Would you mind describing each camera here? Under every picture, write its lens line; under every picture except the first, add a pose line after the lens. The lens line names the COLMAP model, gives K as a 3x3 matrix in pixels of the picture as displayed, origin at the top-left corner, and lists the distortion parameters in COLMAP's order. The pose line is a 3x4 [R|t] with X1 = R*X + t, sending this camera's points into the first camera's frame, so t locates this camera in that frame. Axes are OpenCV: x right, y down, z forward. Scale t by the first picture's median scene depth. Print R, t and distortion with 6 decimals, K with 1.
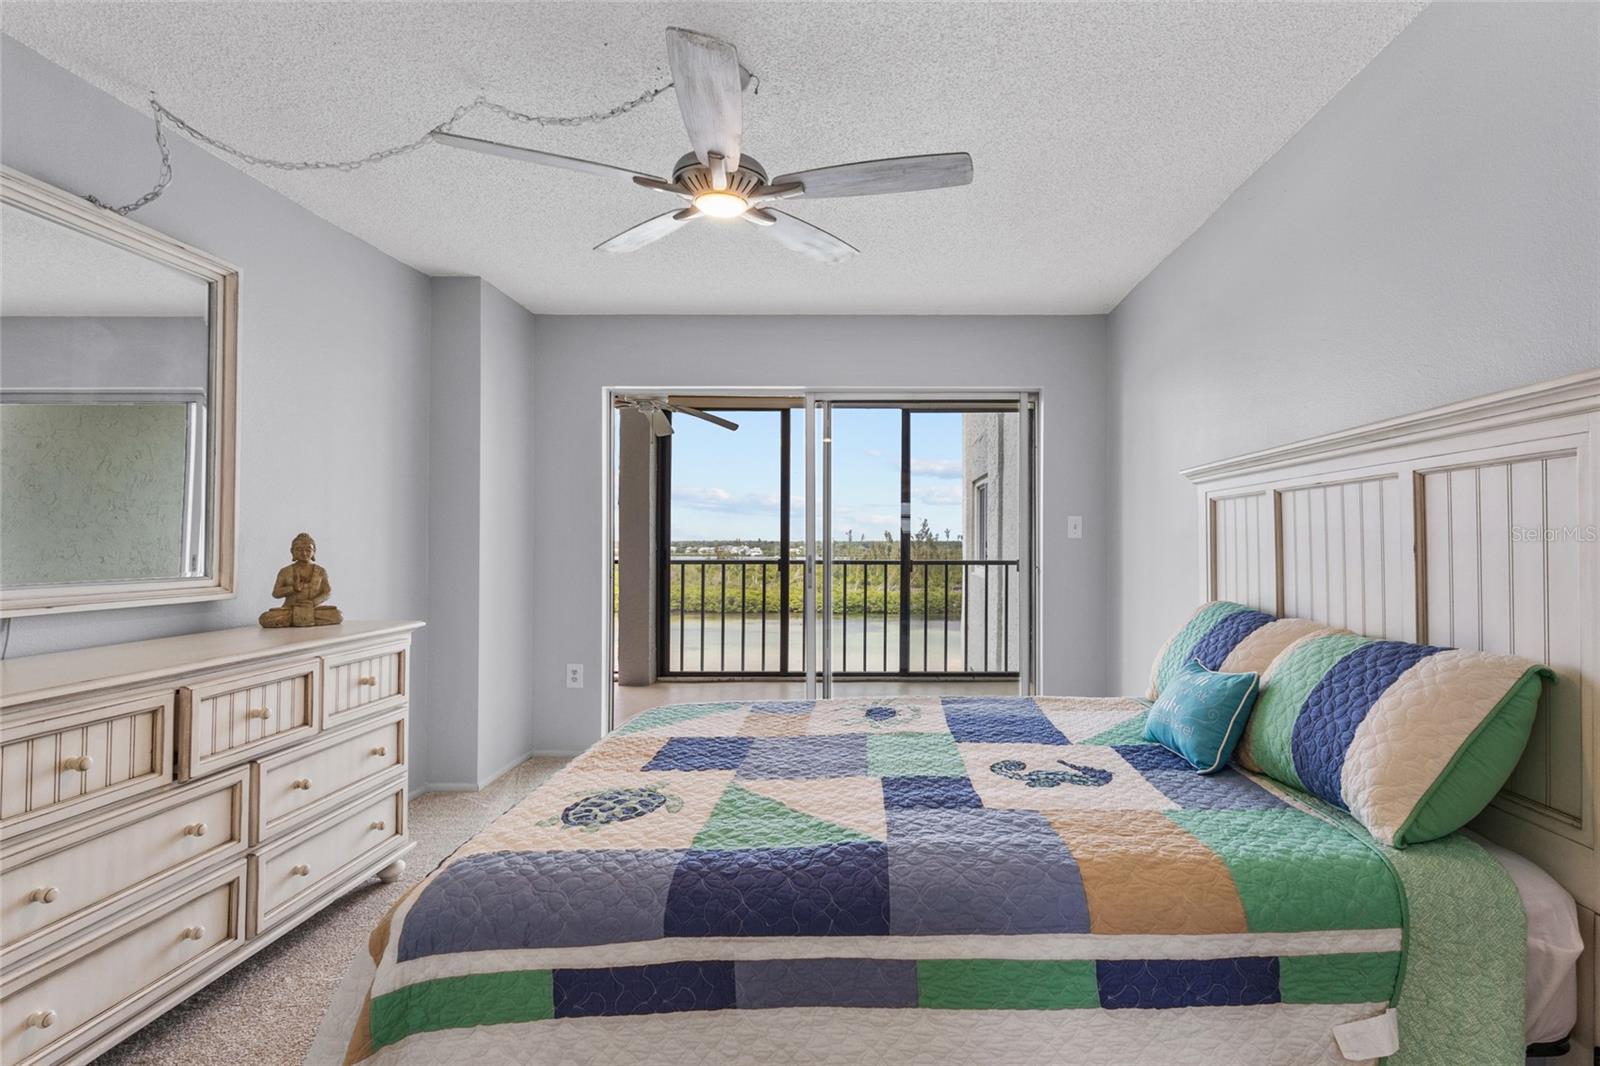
lens RADIAL K [[736.9, 0, 779.4], [0, 736.9, 533.0], [0, 0, 1]] dist [0.011227, -0.003844]
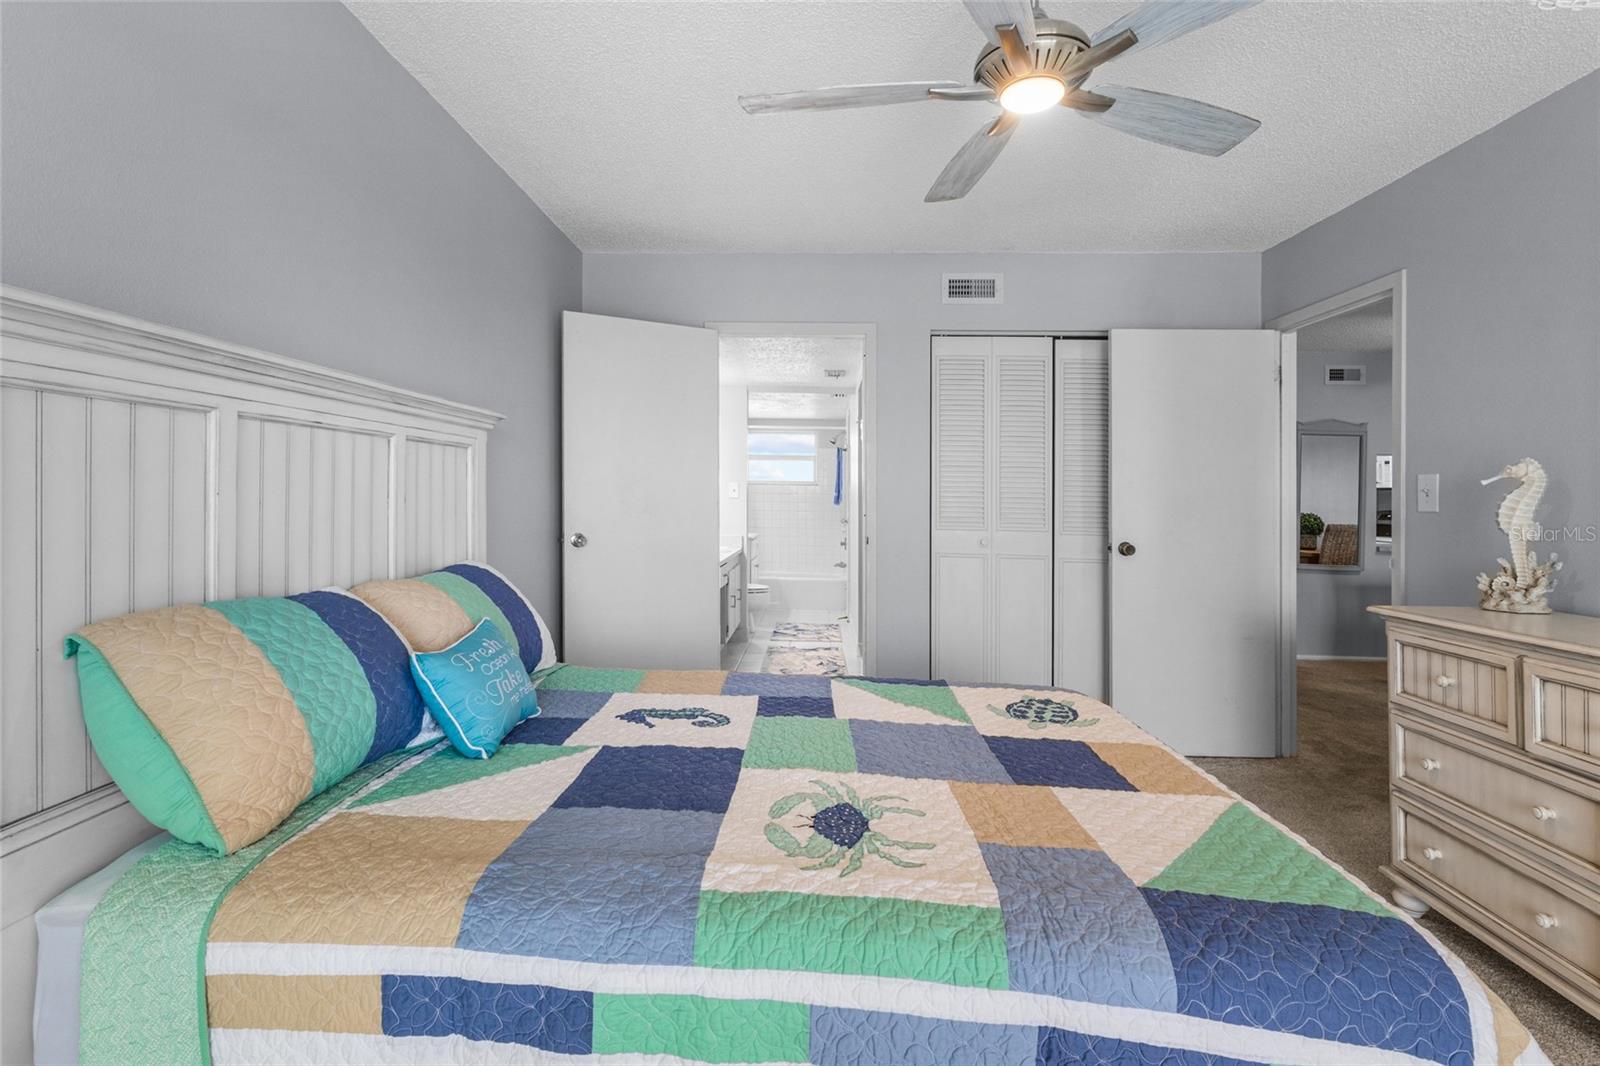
lens RADIAL K [[737.7, 0, 797.1], [0, 737.7, 498.4], [0, 0, 1]] dist [0.001646, -0.000068]
pose [[-0.997573, -0.016022, -0.067755, 0.268126], [-0.014653, 0.999679, -0.020661, 0.026924], [0.068065, -0.019618, -0.997488, 2.017860]]
